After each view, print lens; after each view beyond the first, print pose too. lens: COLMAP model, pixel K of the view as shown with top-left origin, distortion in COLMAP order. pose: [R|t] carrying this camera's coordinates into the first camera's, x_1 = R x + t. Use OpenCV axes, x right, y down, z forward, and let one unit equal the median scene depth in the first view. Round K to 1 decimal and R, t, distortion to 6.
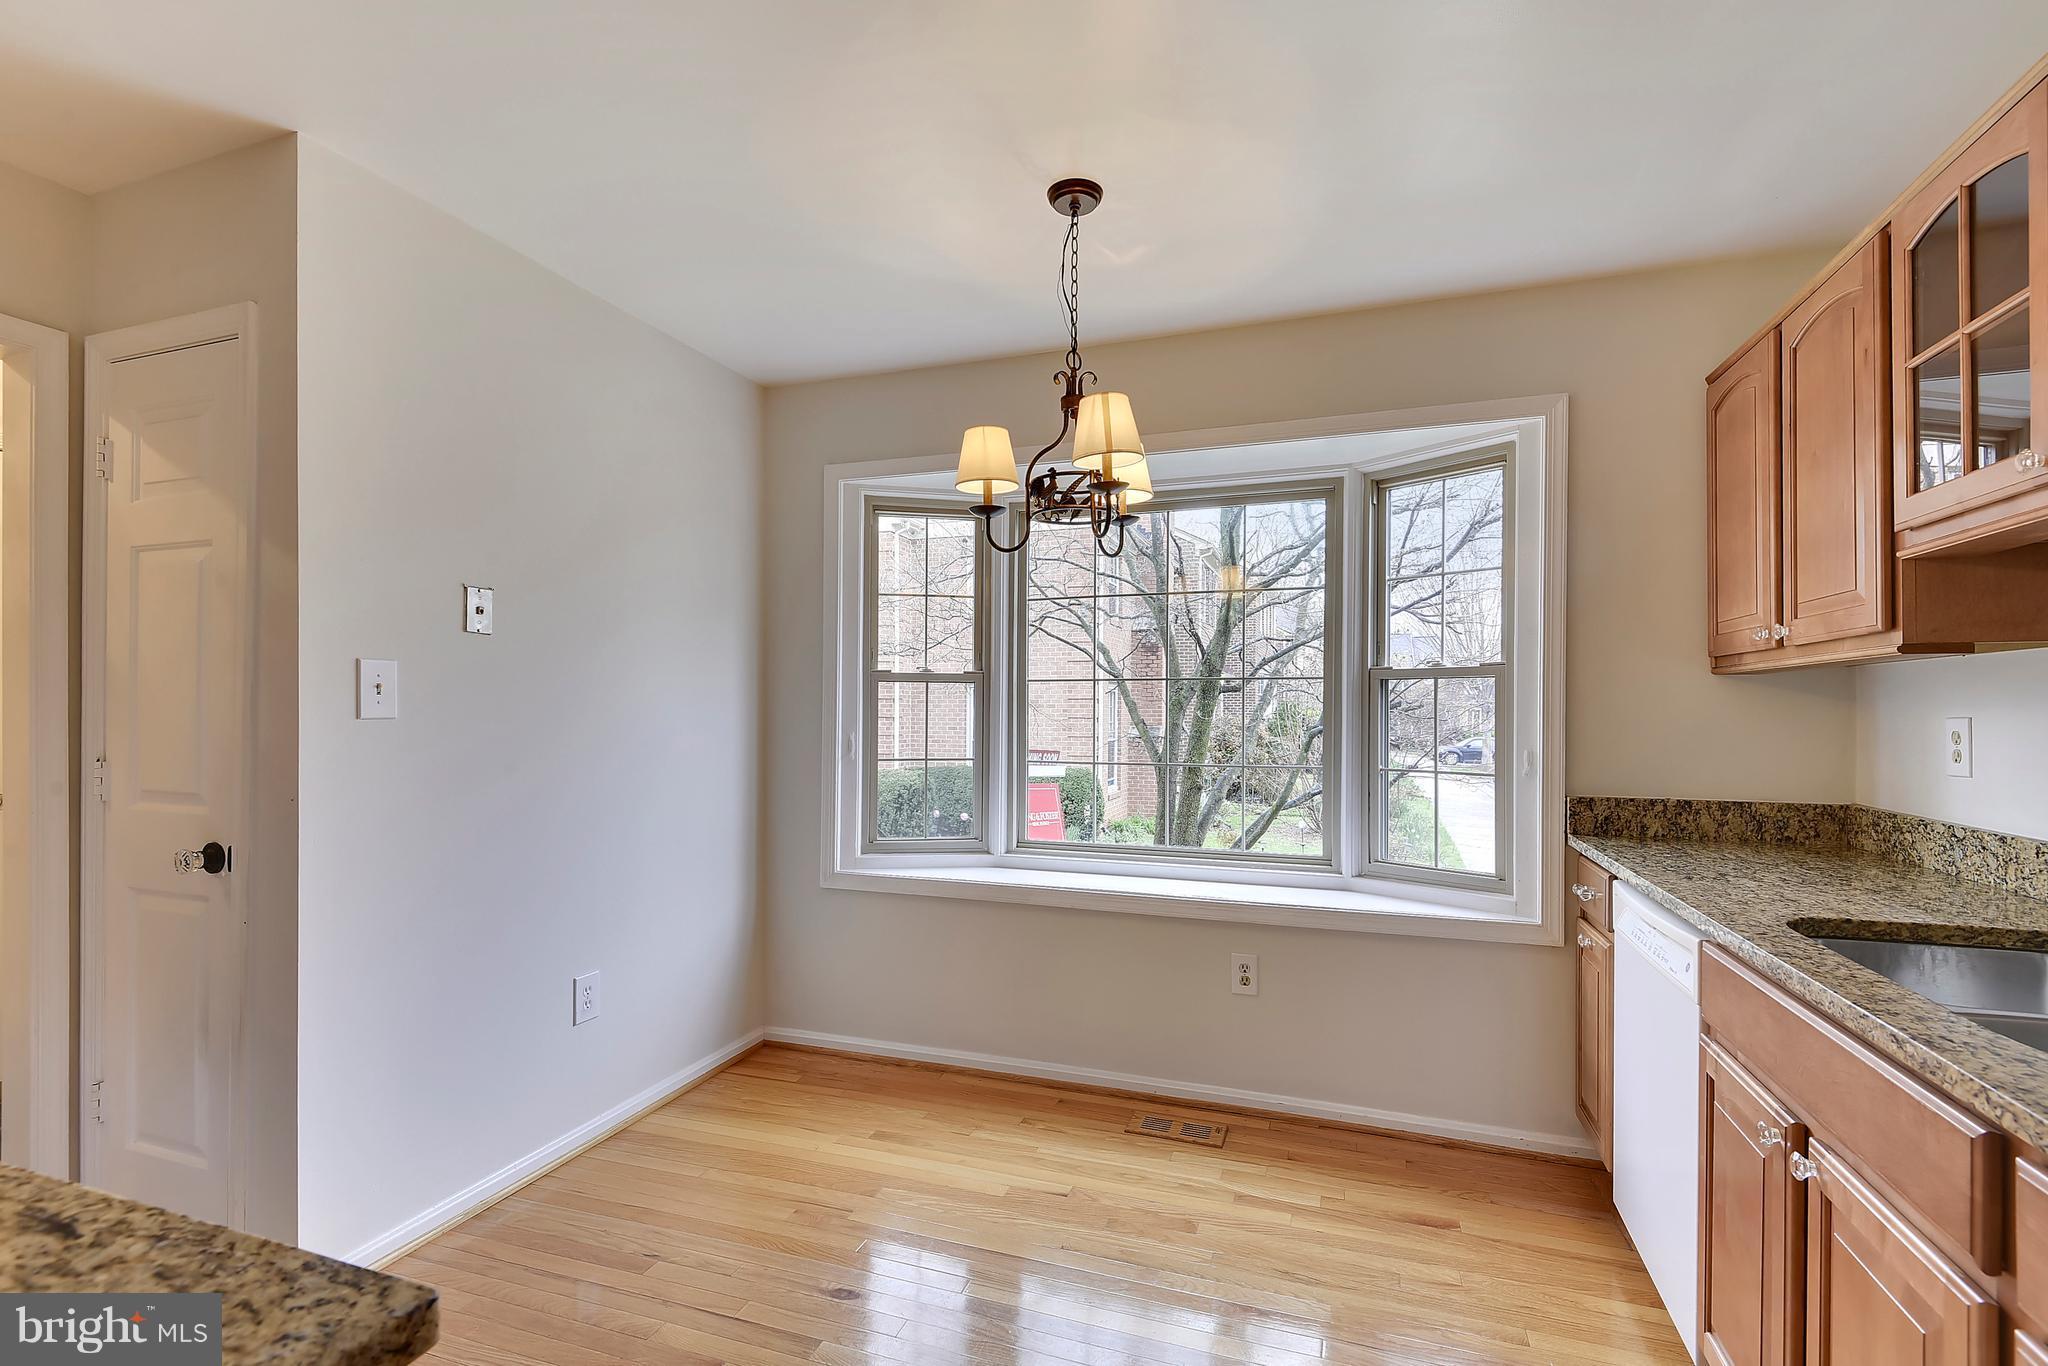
lens RADIAL K [[948.6, 0, 1024.3], [0, 948.6, 687.8], [0, 0, 1]] dist [0.018916, -0.001352]
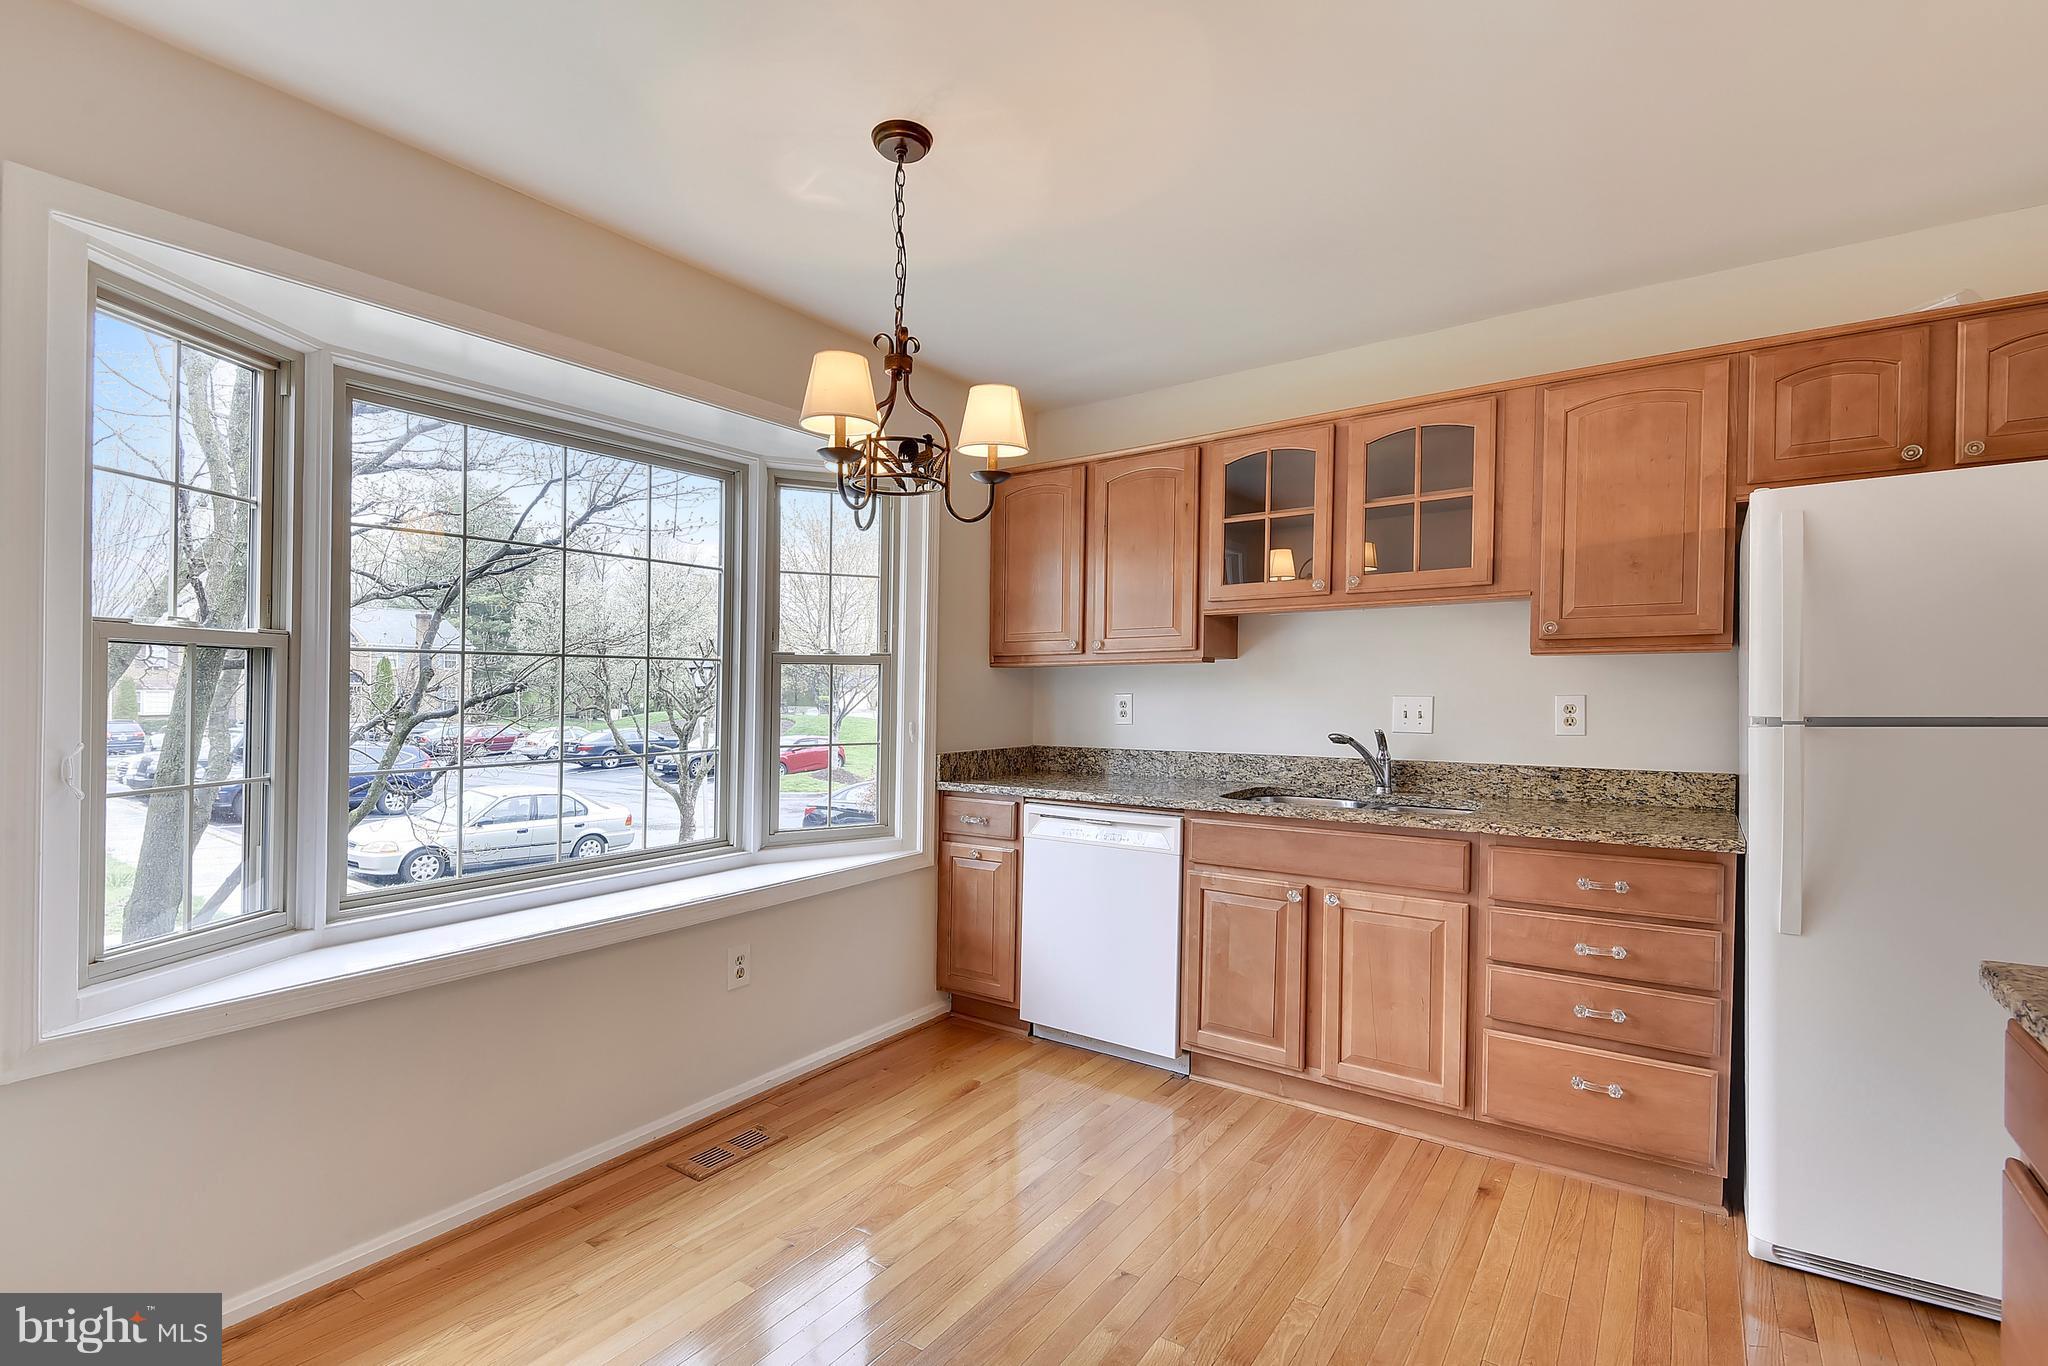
lens RADIAL K [[931.9, 0, 1024.3], [0, 931.9, 696.9], [0, 0, 1]] dist [0.011629, -0.000256]
pose [[0.274283, -0.012604, 0.961566, -0.671227], [-0.018023, 0.999671, 0.018245, 0.006013], [-0.961480, -0.022334, 0.273965, 0.527120]]
